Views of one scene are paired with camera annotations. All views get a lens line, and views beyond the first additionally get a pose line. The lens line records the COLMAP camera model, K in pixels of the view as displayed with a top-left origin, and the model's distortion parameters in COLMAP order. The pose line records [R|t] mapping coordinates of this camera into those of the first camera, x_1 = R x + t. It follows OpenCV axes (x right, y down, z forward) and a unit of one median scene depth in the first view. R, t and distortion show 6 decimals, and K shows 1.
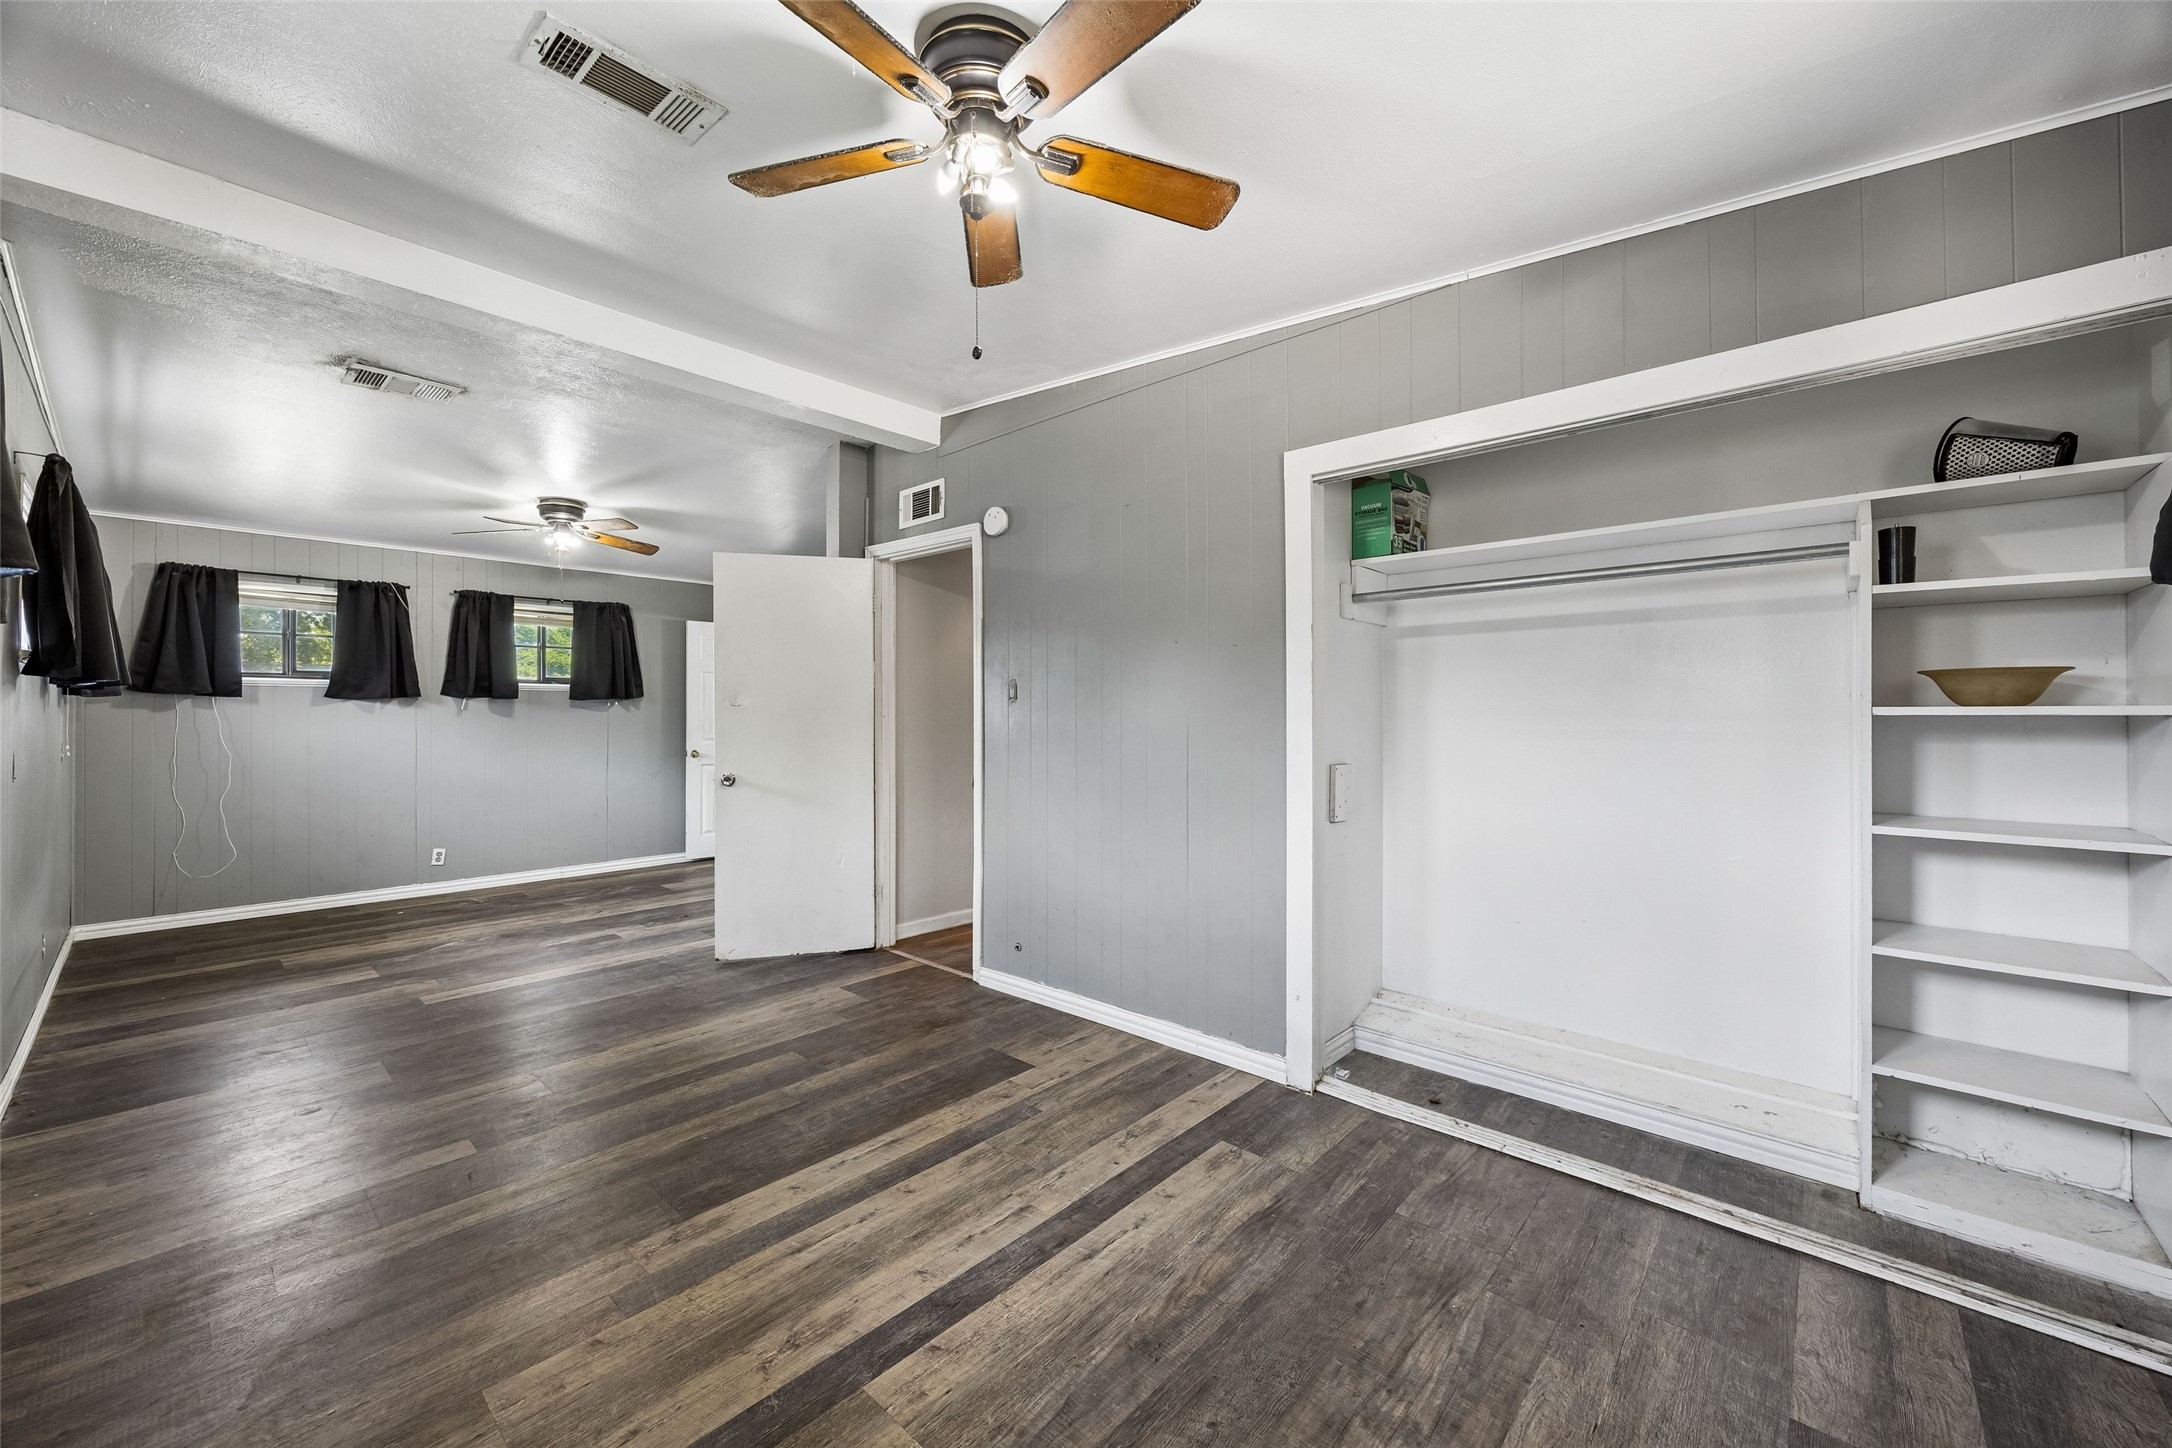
lens RADIAL K [[846.8, 0, 1068.5], [0, 846.8, 711.4], [0, 0, 1]] dist [0.000650, 0.000057]
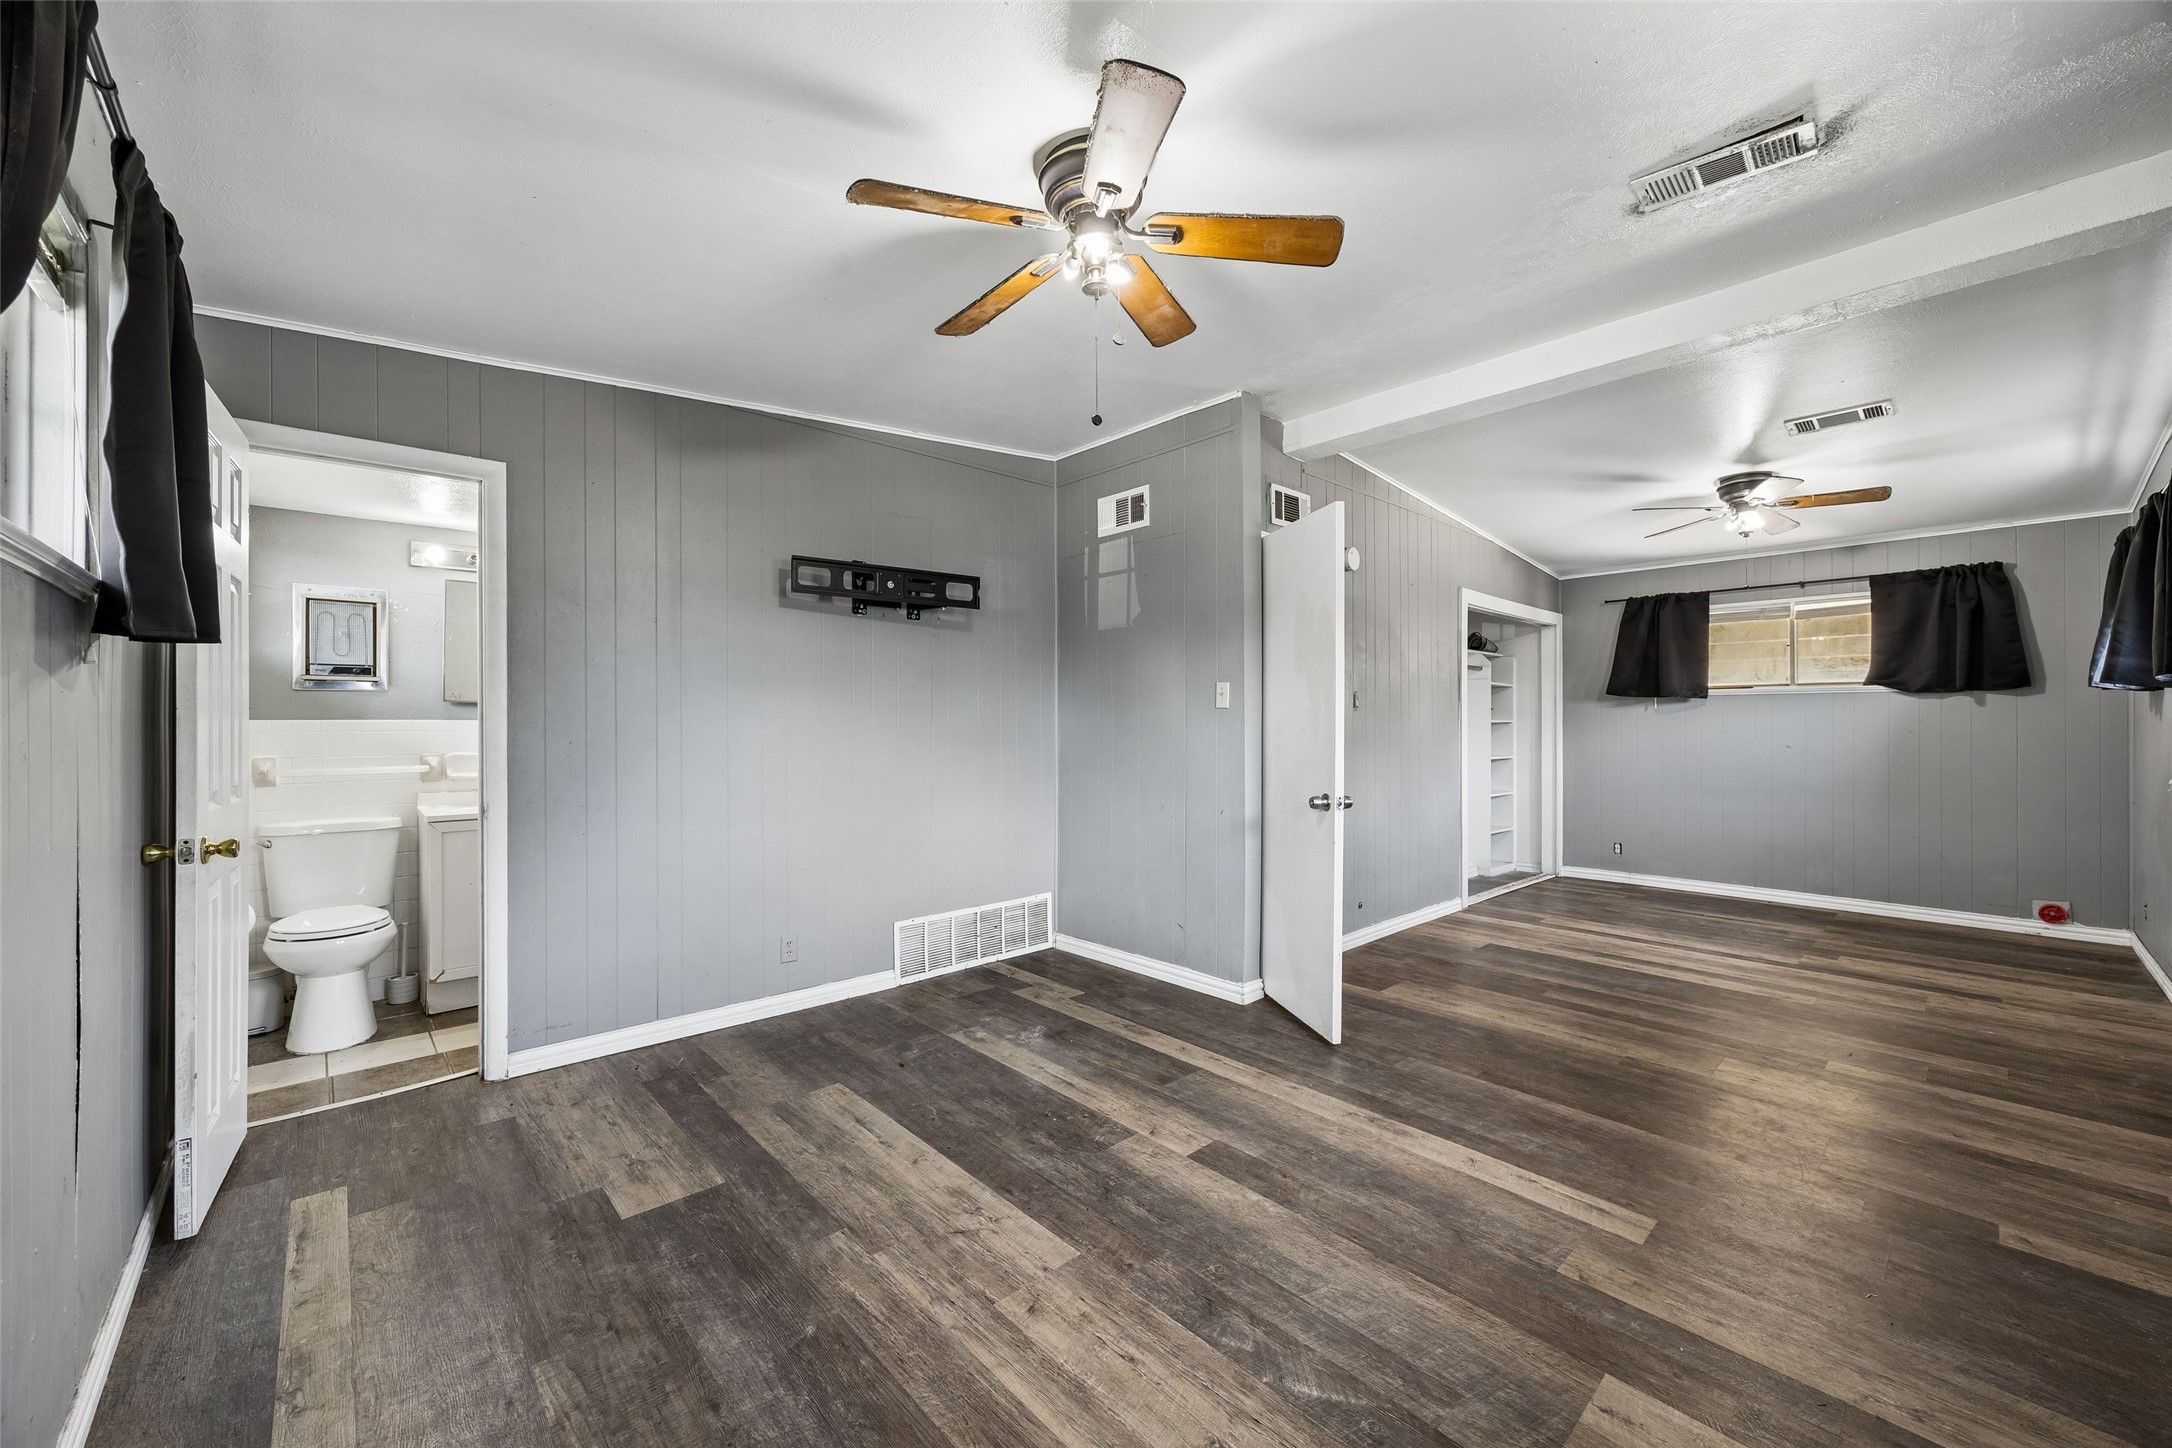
lens RADIAL K [[822.9, 0, 1076.9], [0, 822.9, 723.4], [0, 0, 1]] dist [-0.007556, 0.000241]
pose [[0.088132, 0.000376, 0.996109, -2.185462], [-0.006454, 0.999979, 0.000194, 0.018436], [-0.996088, -0.006446, 0.088132, 2.186590]]
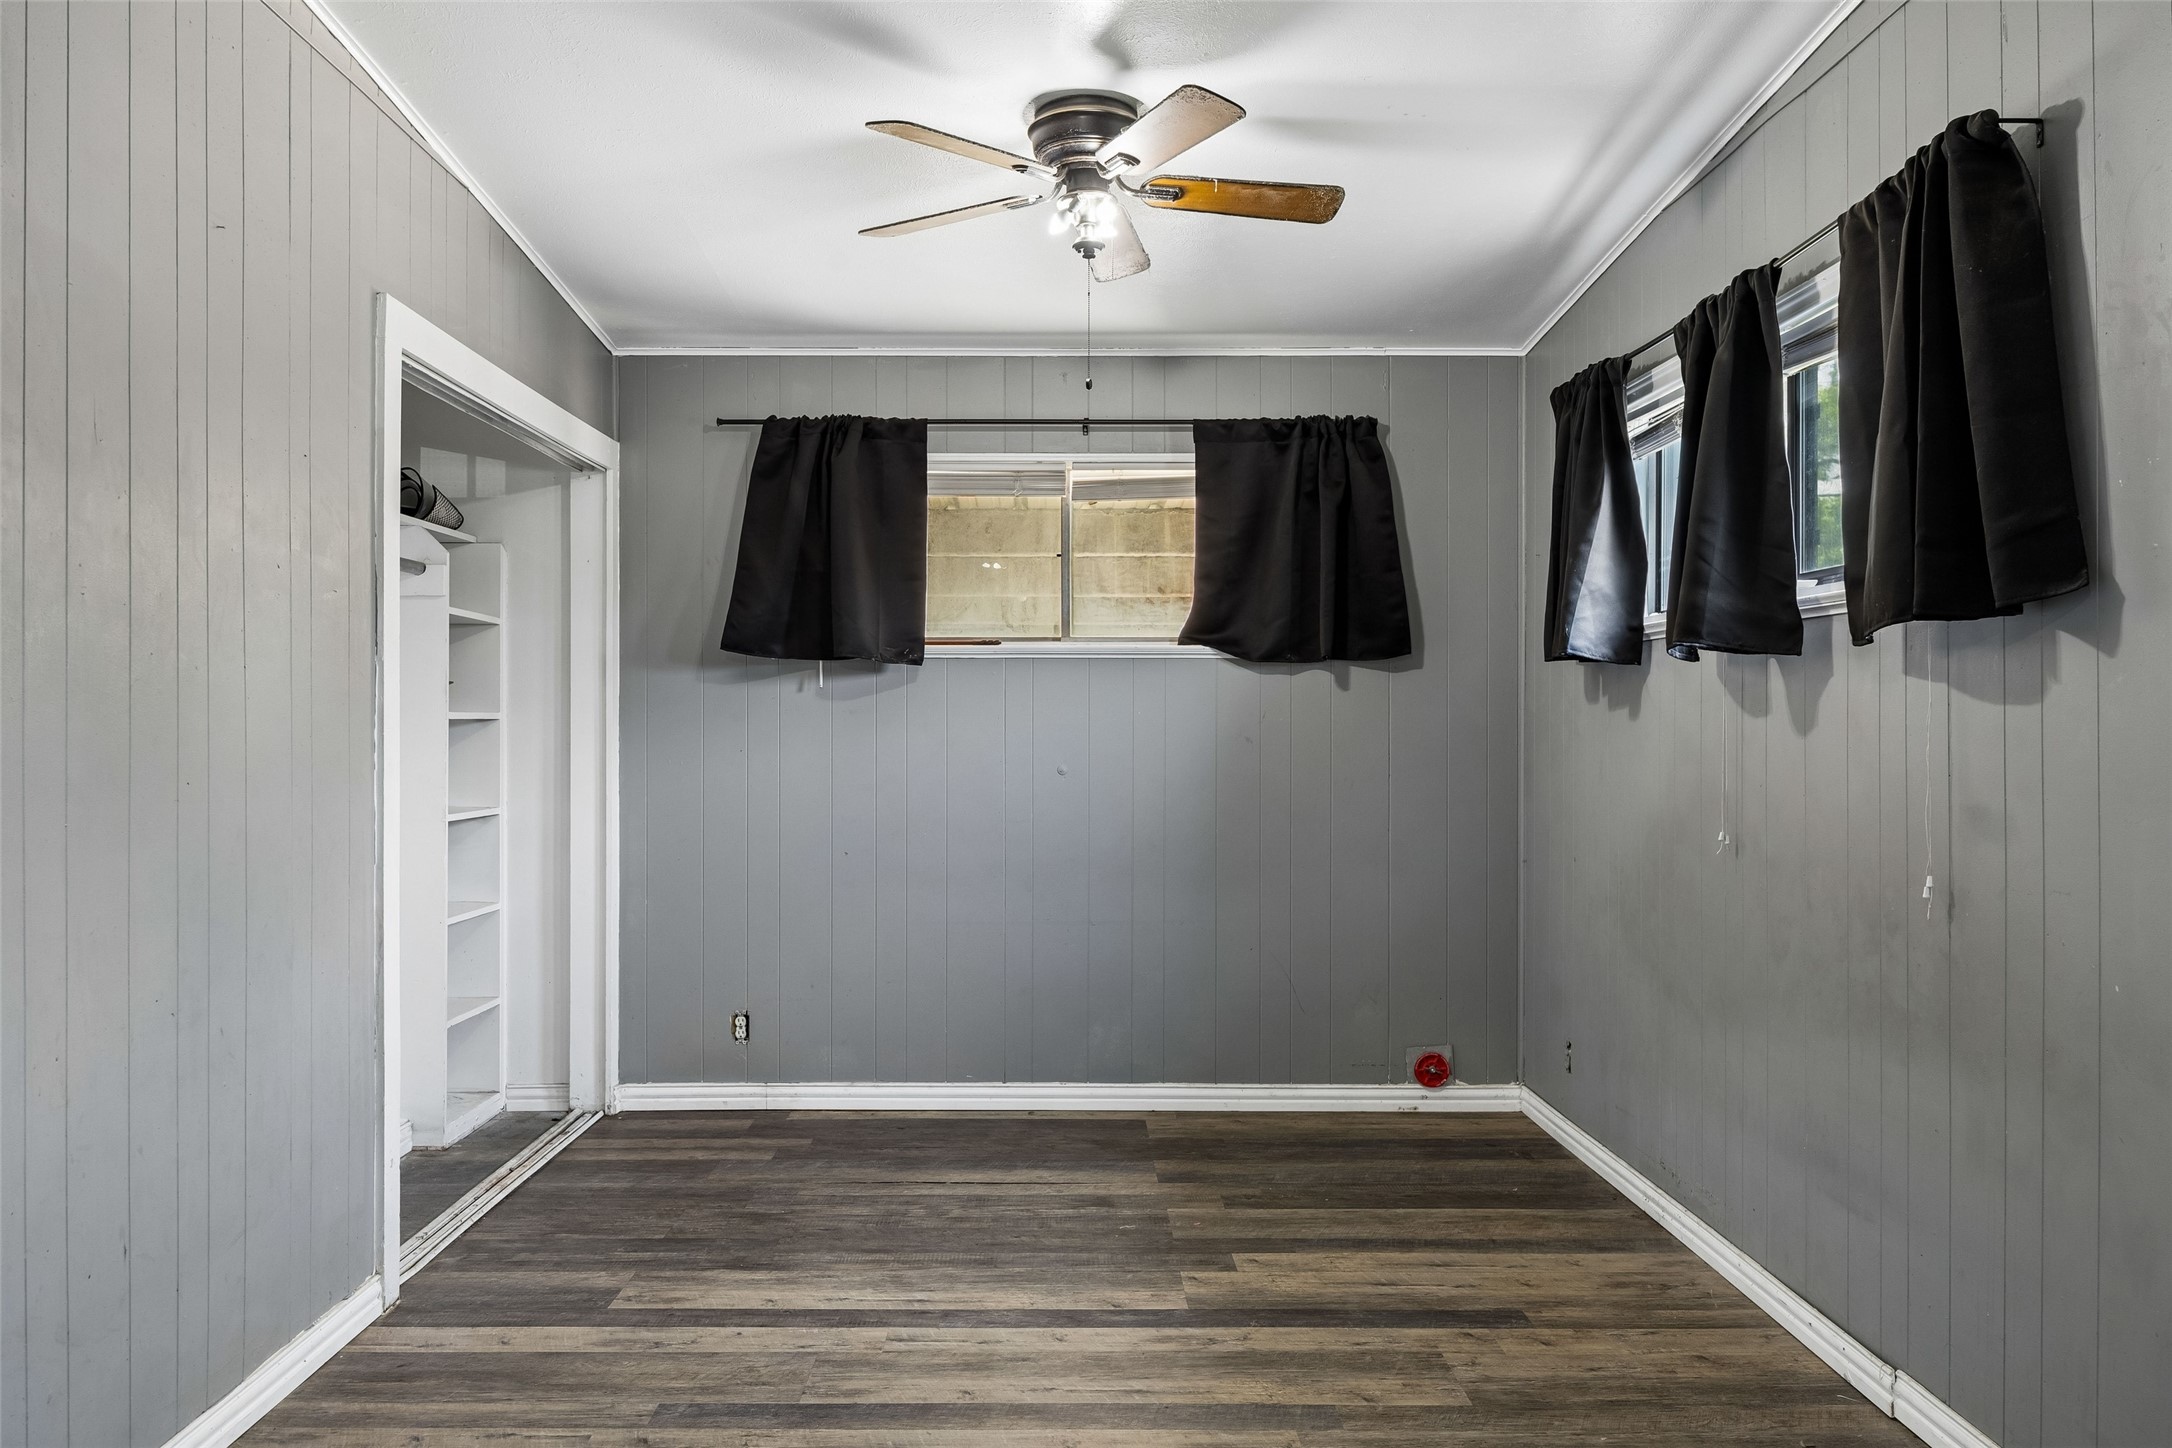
lens RADIAL K [[1716.3, 0, 1075.1], [0, 1716.3, 720.7], [0, 0, 1]] dist [-0.026578, 0.001172]
pose [[-0.687789, -0.003211, 0.725903, -1.271364], [-0.006165, 0.999980, -0.001418, 0.005406], [-0.725884, -0.005451, -0.687795, 1.896671]]
